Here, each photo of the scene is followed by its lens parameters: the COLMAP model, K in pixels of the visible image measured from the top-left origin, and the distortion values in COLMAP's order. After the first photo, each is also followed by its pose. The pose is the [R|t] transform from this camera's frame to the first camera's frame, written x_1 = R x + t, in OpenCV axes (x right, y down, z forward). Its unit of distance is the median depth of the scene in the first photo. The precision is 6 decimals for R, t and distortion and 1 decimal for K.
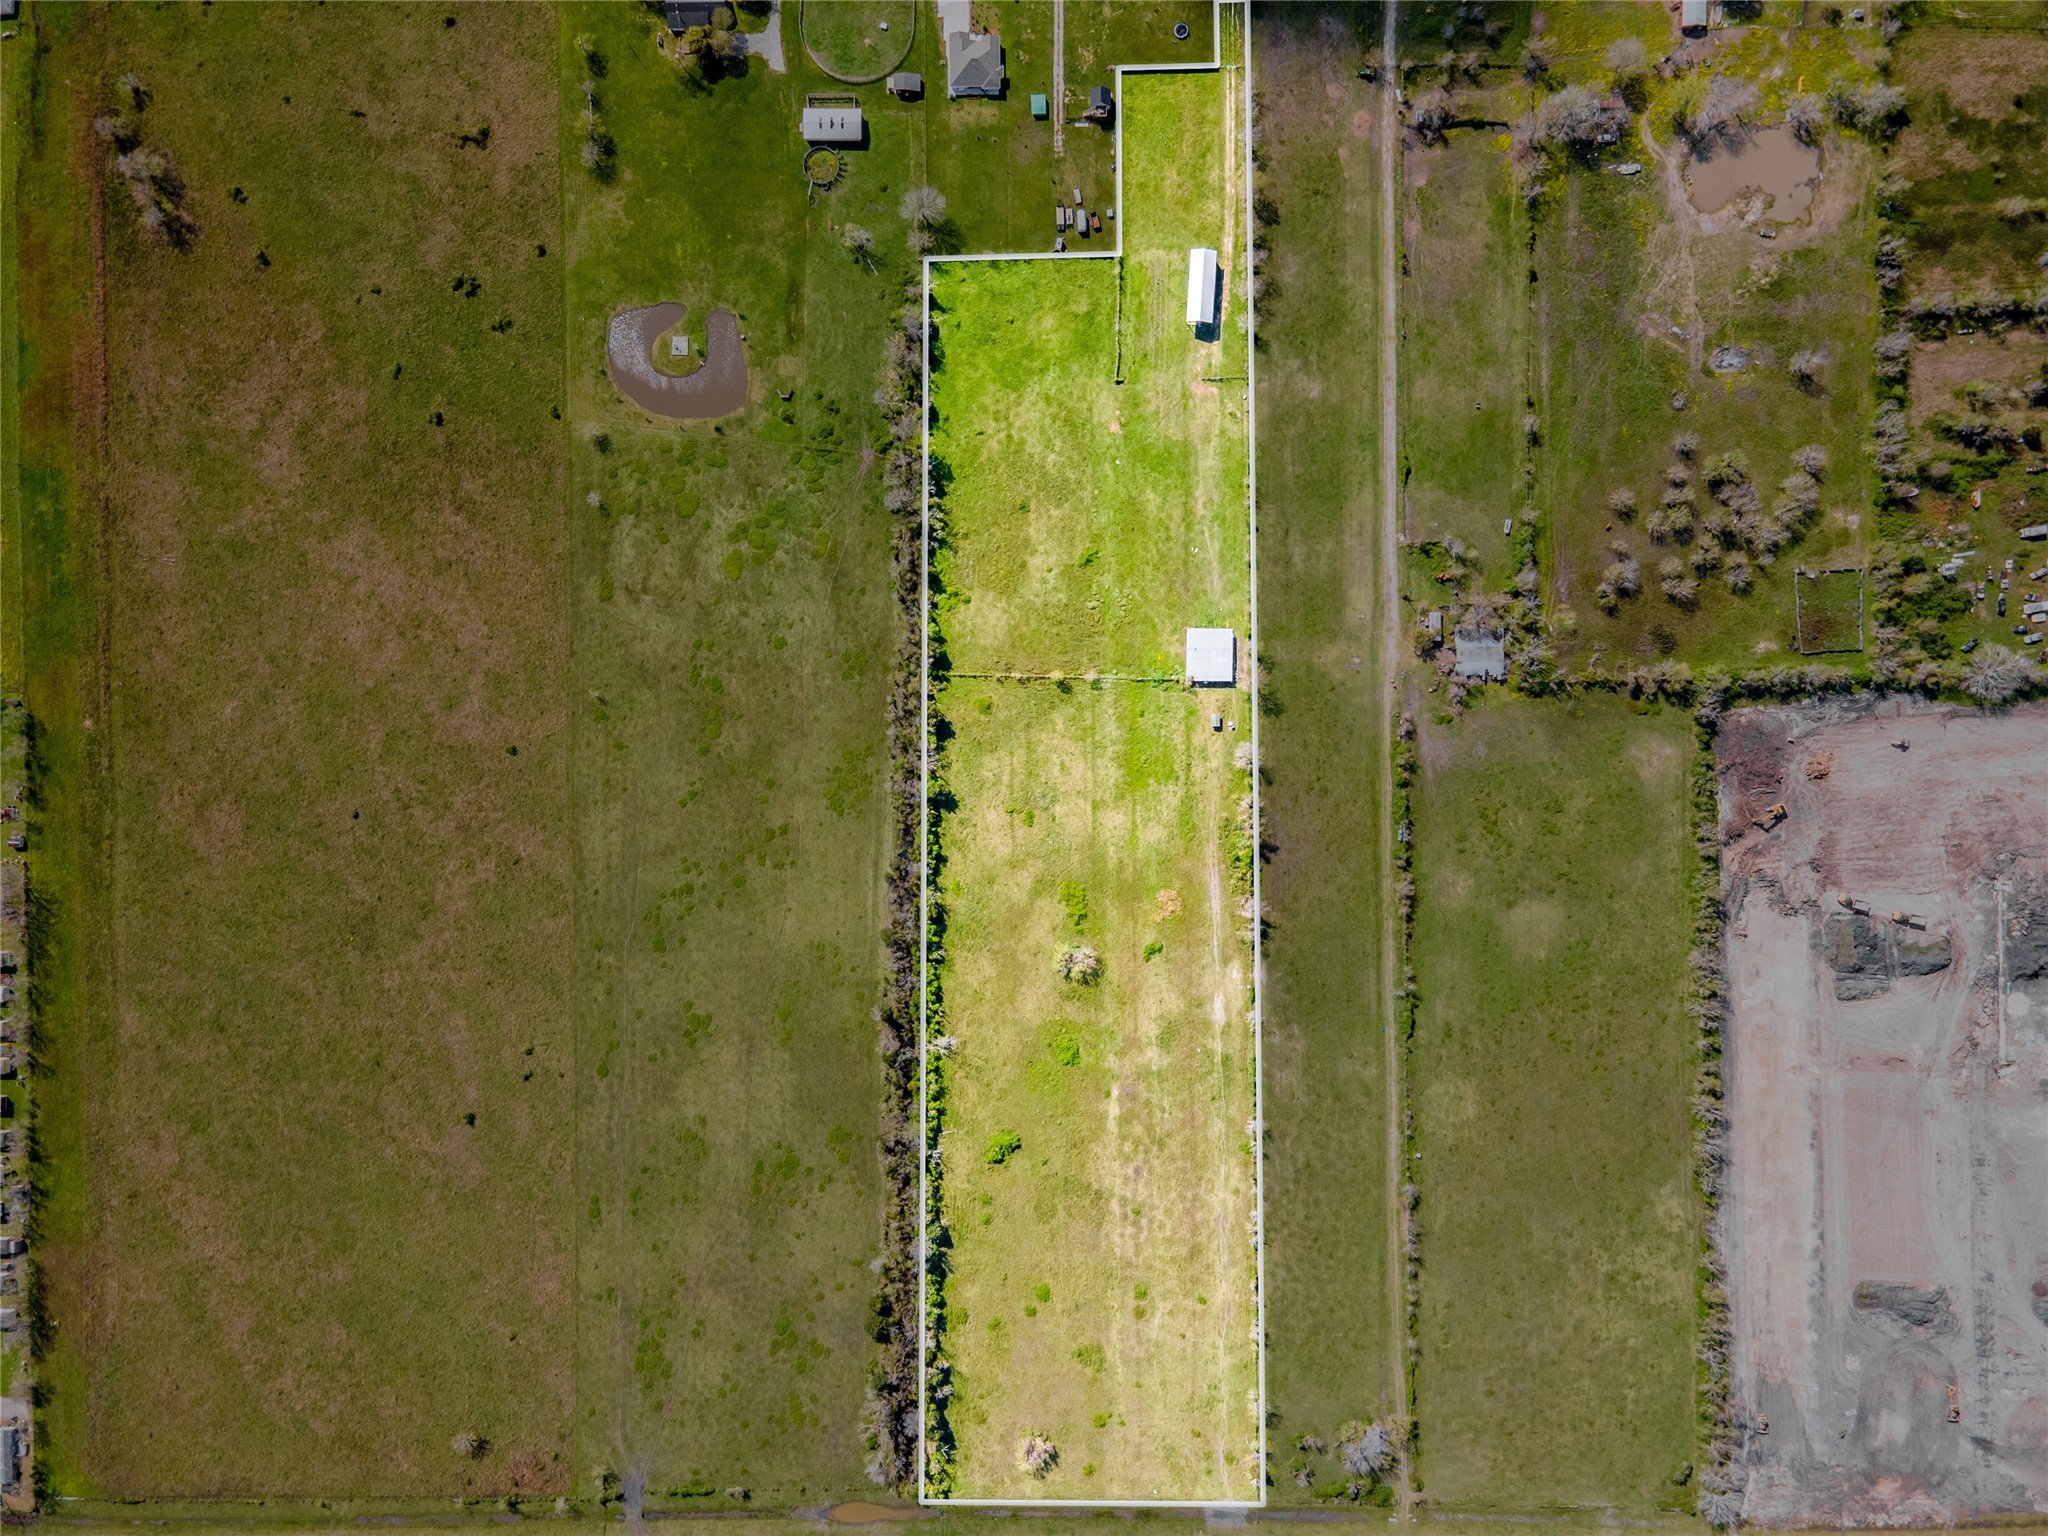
lens RADIAL K [[1504.8, 0, 1019.2], [0, 1504.8, 755.5], [0, 0, 1]] dist [0.028424, 0.033799]
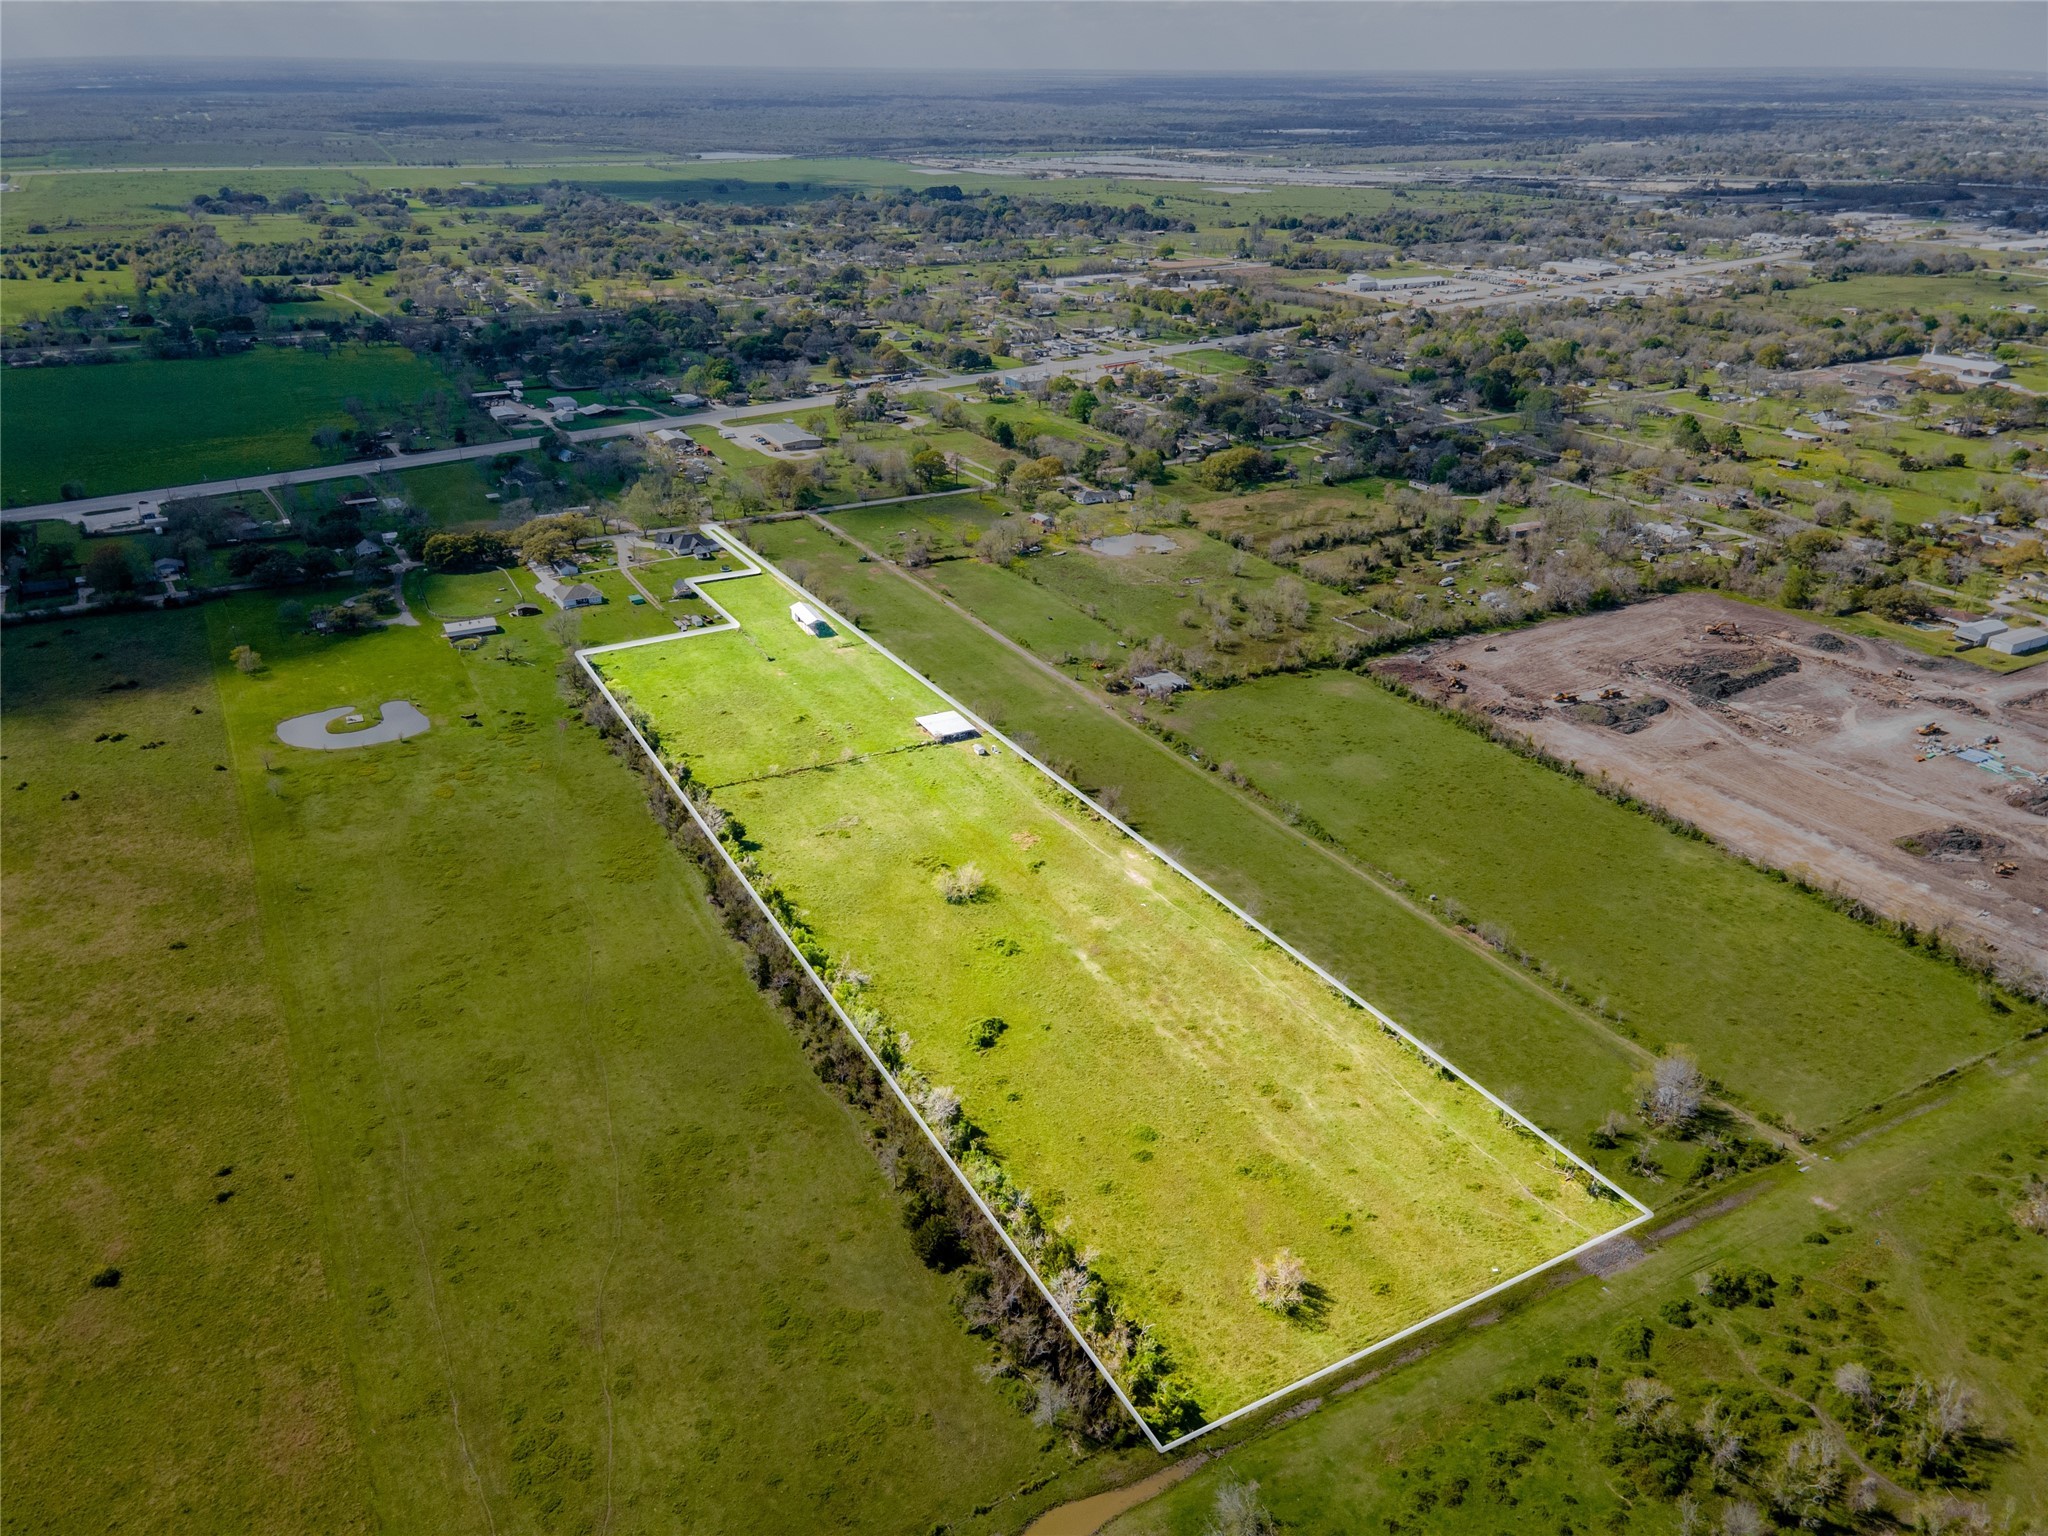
lens RADIAL K [[1504.8, 0, 1029.5], [0, 1504.8, 755.4], [0, 0, 1]] dist [0.028424, 0.033799]
pose [[0.876389, -0.180784, 0.446384, -0.286381], [0.481298, 0.361775, -0.798418, 0.790555], [-0.017150, 0.914569, 0.404067, 0.594387]]
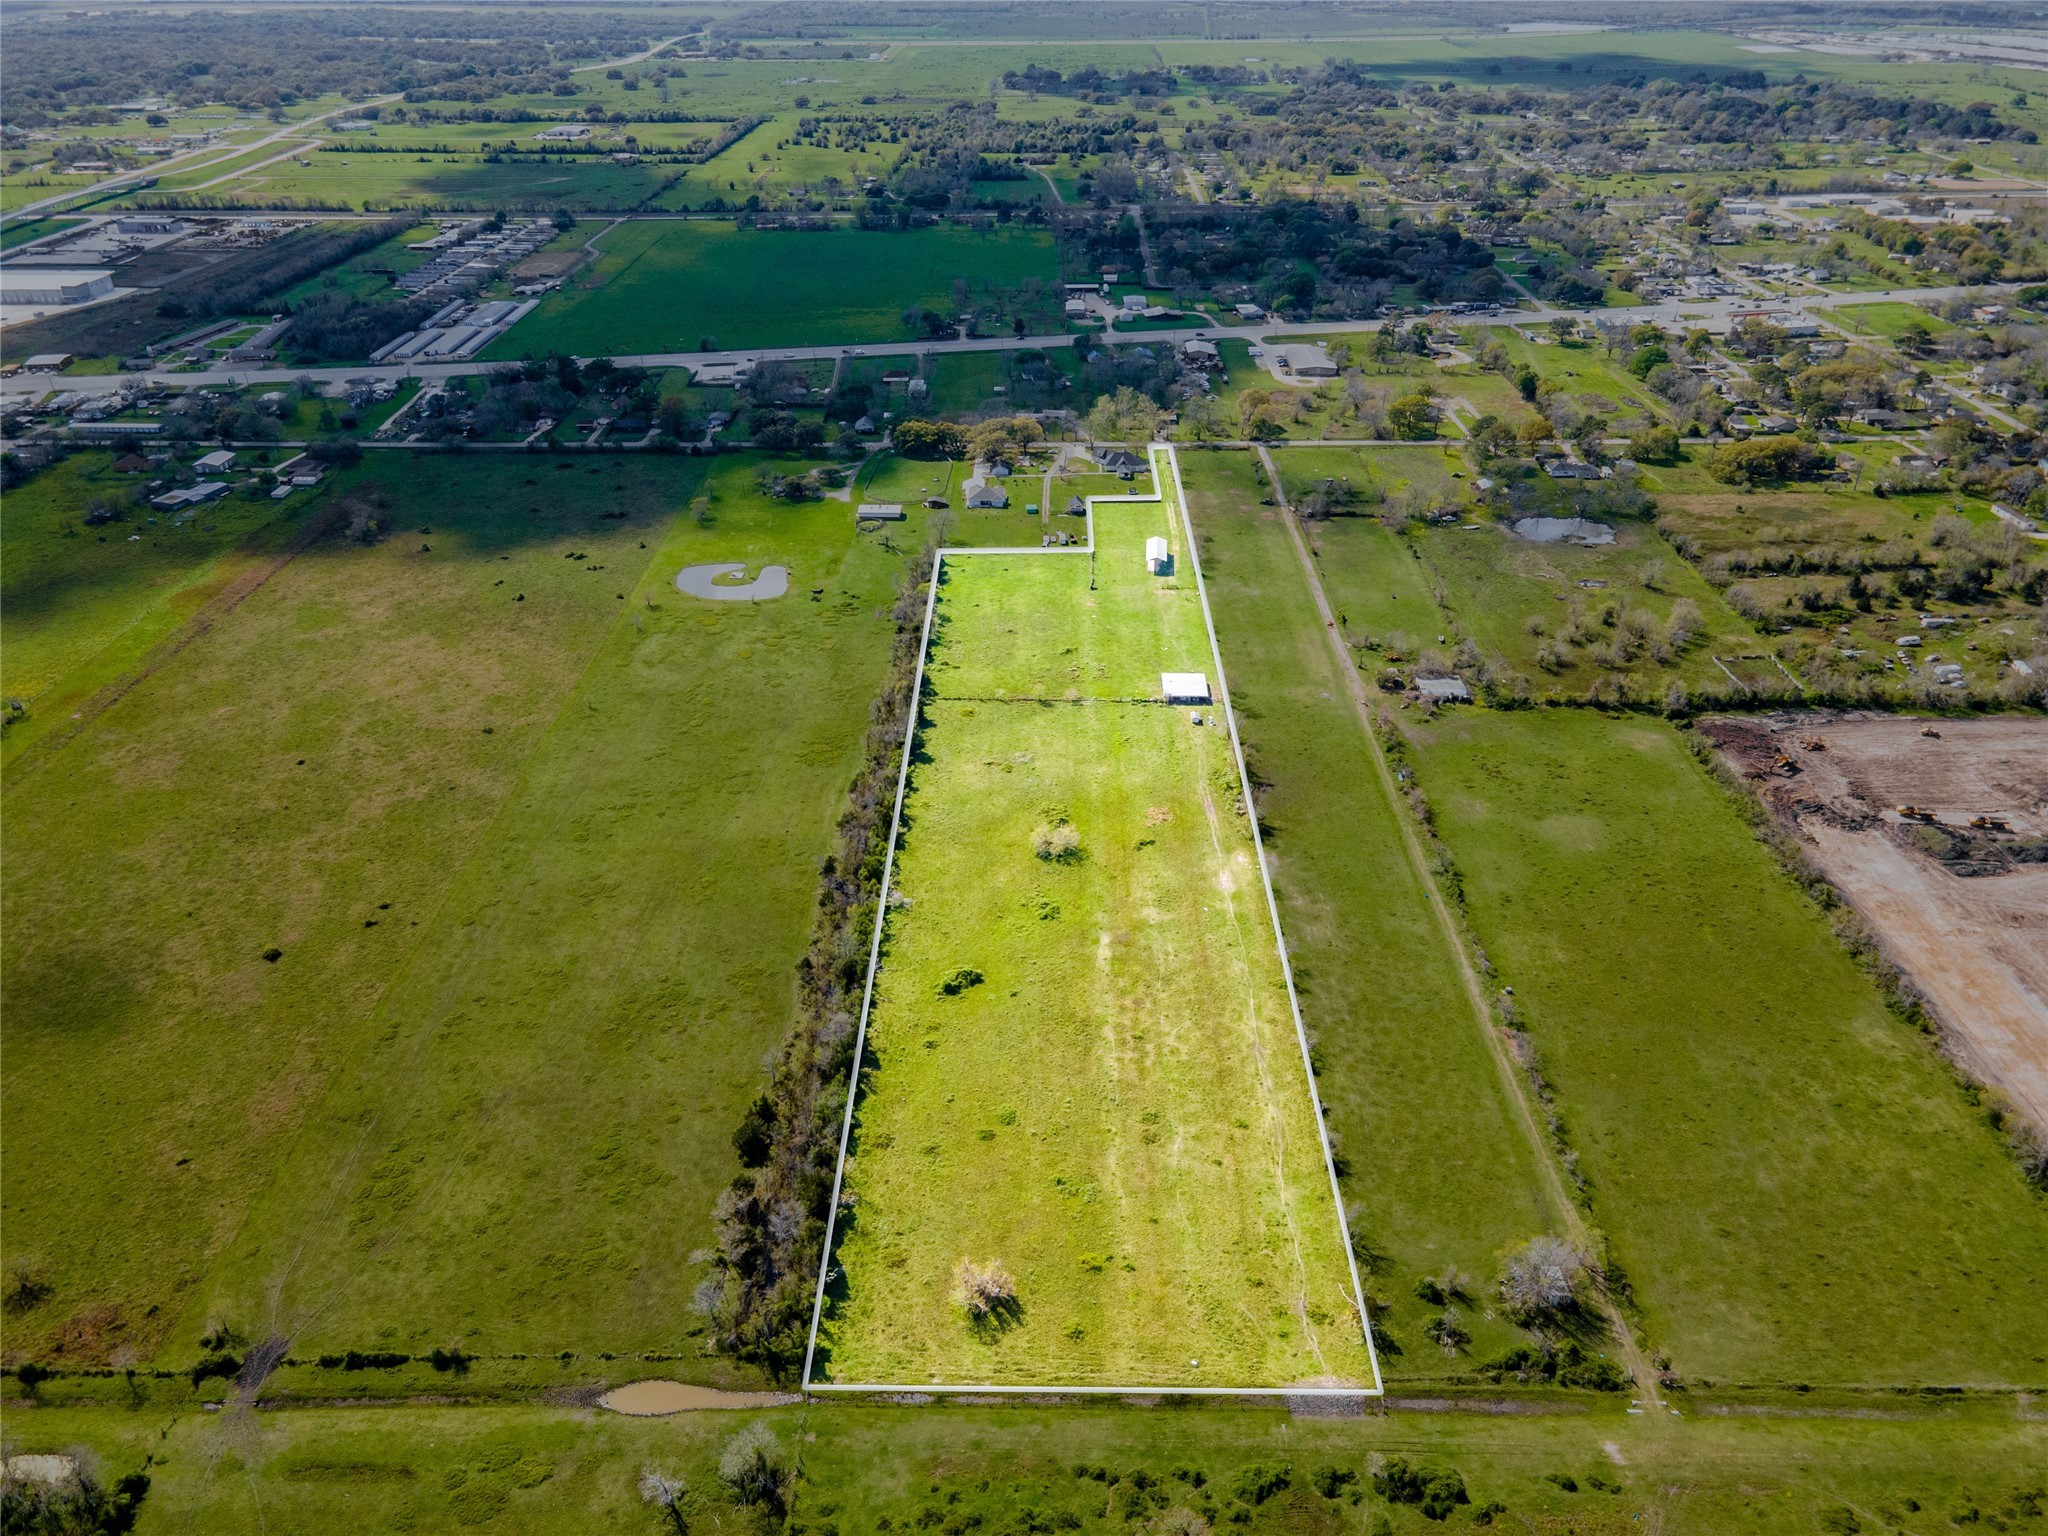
lens RADIAL K [[1504.8, 0, 1032.0], [0, 1504.8, 760.5], [0, 0, 1]] dist [0.028424, 0.033799]
pose [[0.999754, 0.020105, -0.009323, 0.030704], [-0.017861, 0.481961, -0.876010, 0.872562], [-0.013119, 0.875962, 0.482202, 0.536623]]
